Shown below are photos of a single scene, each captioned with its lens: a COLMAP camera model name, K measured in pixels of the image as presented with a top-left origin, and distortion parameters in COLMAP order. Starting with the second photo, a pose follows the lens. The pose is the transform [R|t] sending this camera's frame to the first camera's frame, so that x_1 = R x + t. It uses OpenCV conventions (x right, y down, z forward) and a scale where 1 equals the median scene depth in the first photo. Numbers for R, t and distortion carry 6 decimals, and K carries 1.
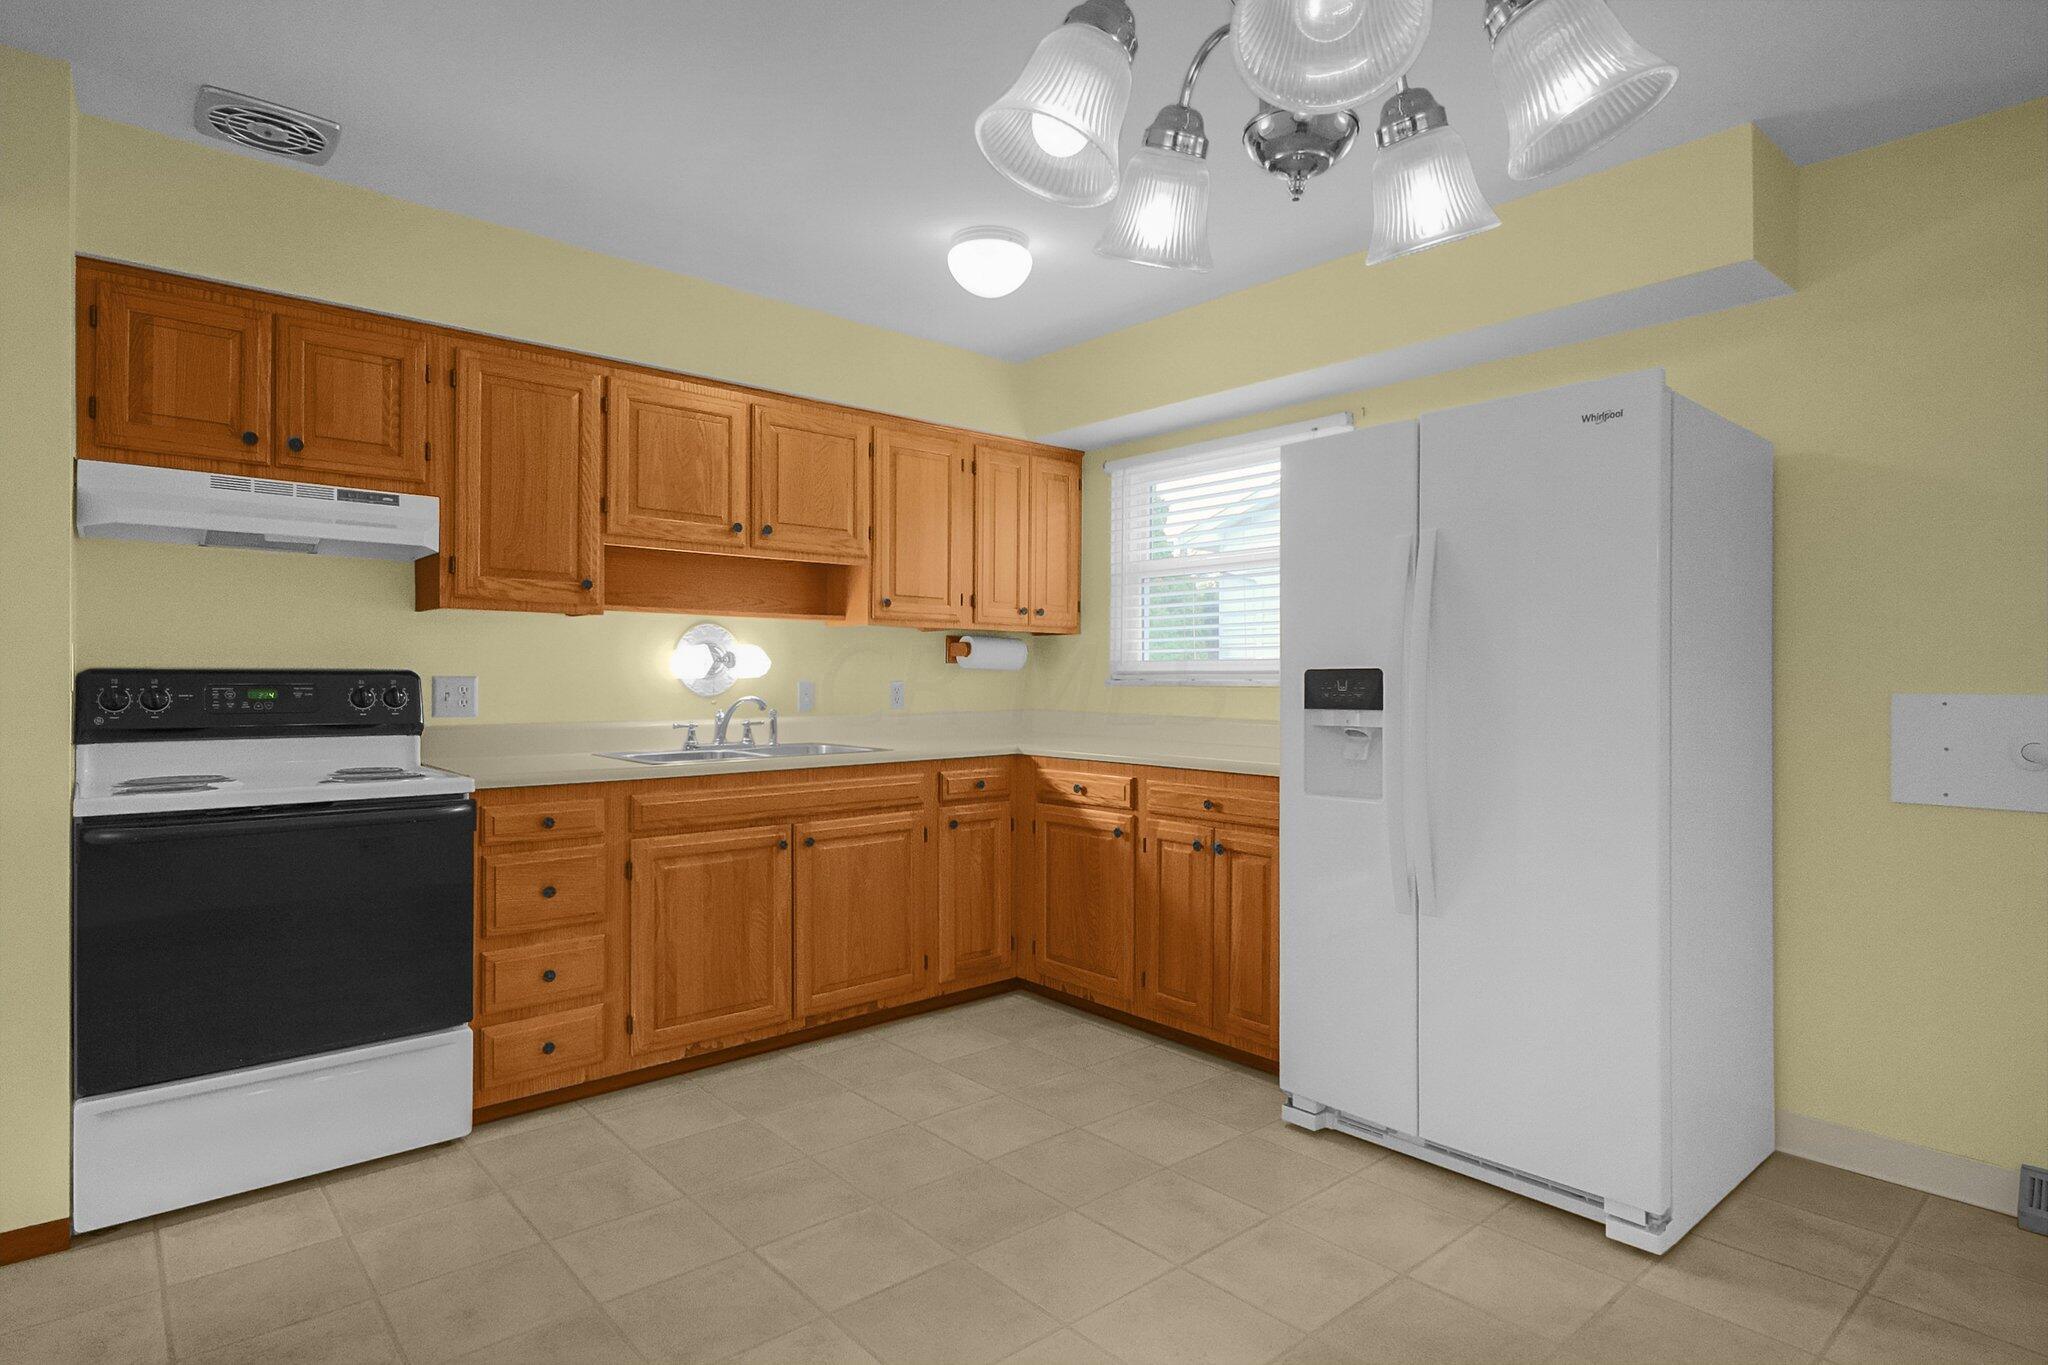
lens RADIAL K [[1073.3, 0, 1024.0], [0, 1073.3, 692.1], [0, 0, 1]] dist [-0.000764, -0.000273]
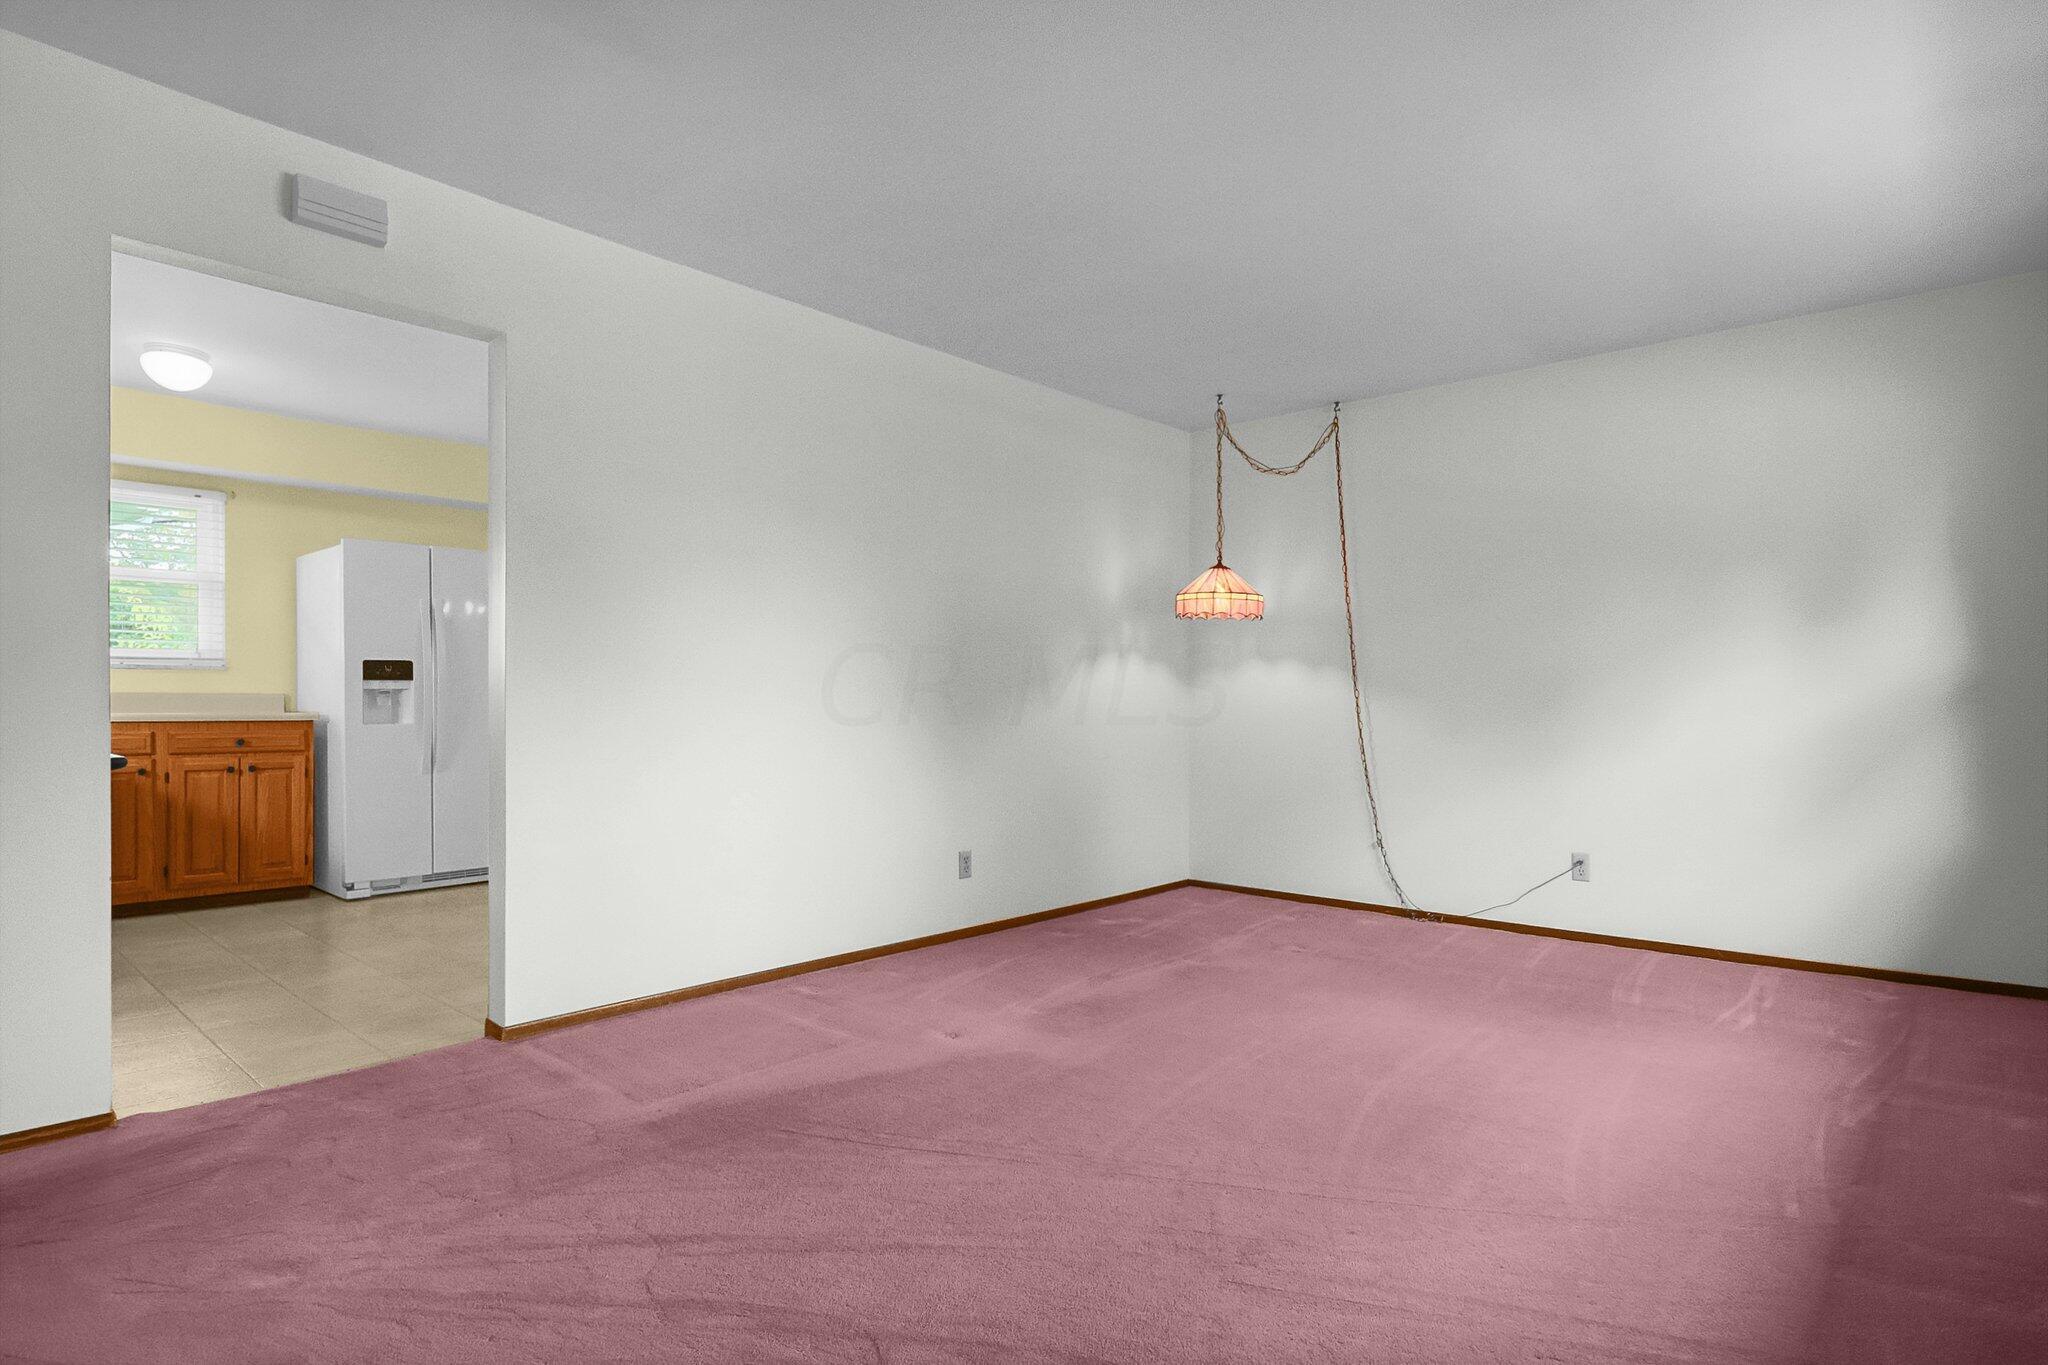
lens RADIAL K [[1073.3, 0, 1024.0], [0, 1073.3, 692.1], [0, 0, 1]] dist [-0.000764, -0.000273]
pose [[-0.116695, 0.000091, 0.993168, -1.567295], [0.002292, 0.999997, 0.000178, 0.034481], [-0.993165, 0.002297, -0.116695, 0.041491]]
